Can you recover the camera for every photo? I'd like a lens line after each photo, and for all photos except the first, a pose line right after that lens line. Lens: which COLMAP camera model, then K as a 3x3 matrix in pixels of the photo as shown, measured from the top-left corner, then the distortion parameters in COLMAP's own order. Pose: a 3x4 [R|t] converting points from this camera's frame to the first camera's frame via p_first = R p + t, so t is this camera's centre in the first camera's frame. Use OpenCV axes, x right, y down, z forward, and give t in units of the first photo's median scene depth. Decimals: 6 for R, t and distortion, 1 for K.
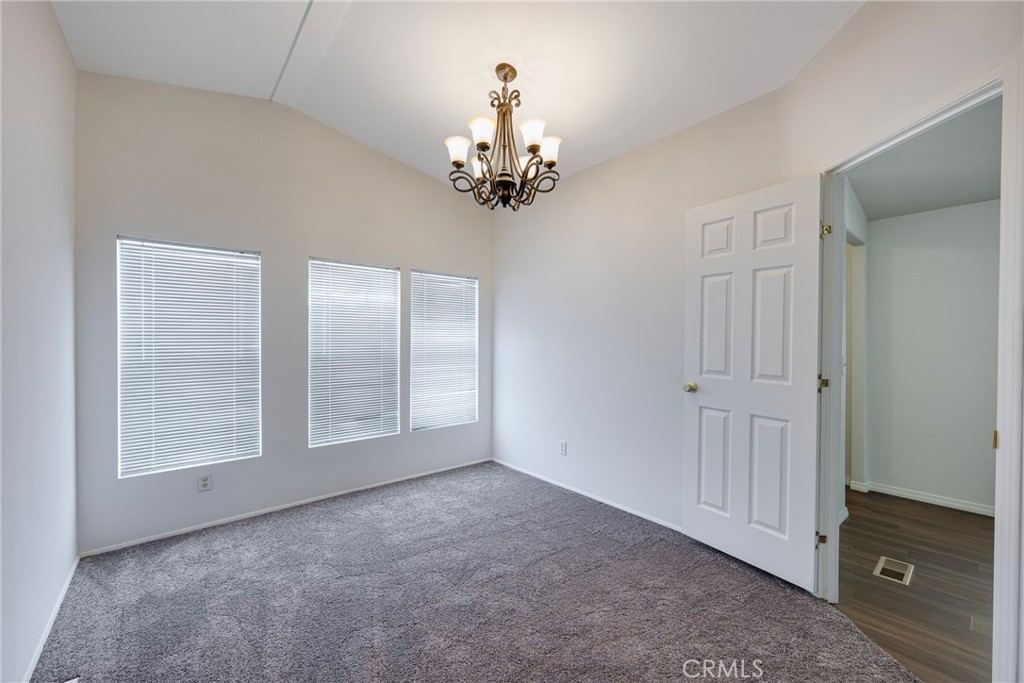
lens RADIAL K [[408.7, 0, 504.2], [0, 408.7, 340.6], [0, 0, 1]] dist [-0.002731, -0.000071]
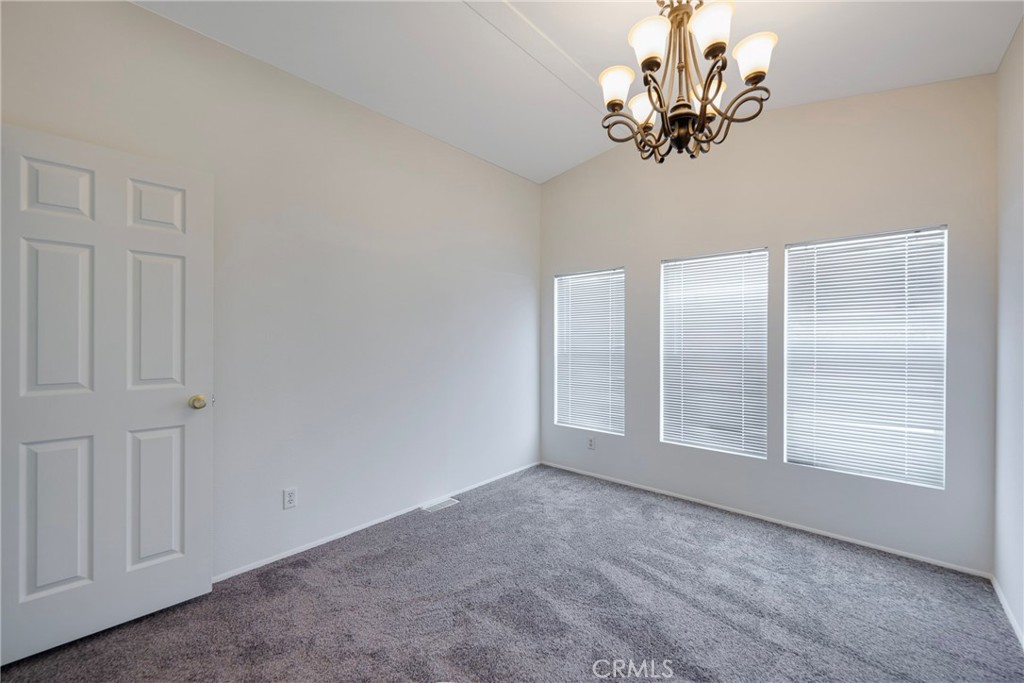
lens RADIAL K [[408.7, 0, 501.6], [0, 408.7, 337.1], [0, 0, 1]] dist [-0.002731, -0.000071]
pose [[0.133803, -0.002046, -0.991006, 0.538388], [0.000847, 0.999998, -0.001950, -0.006014], [0.991008, -0.000578, 0.133805, 0.471058]]
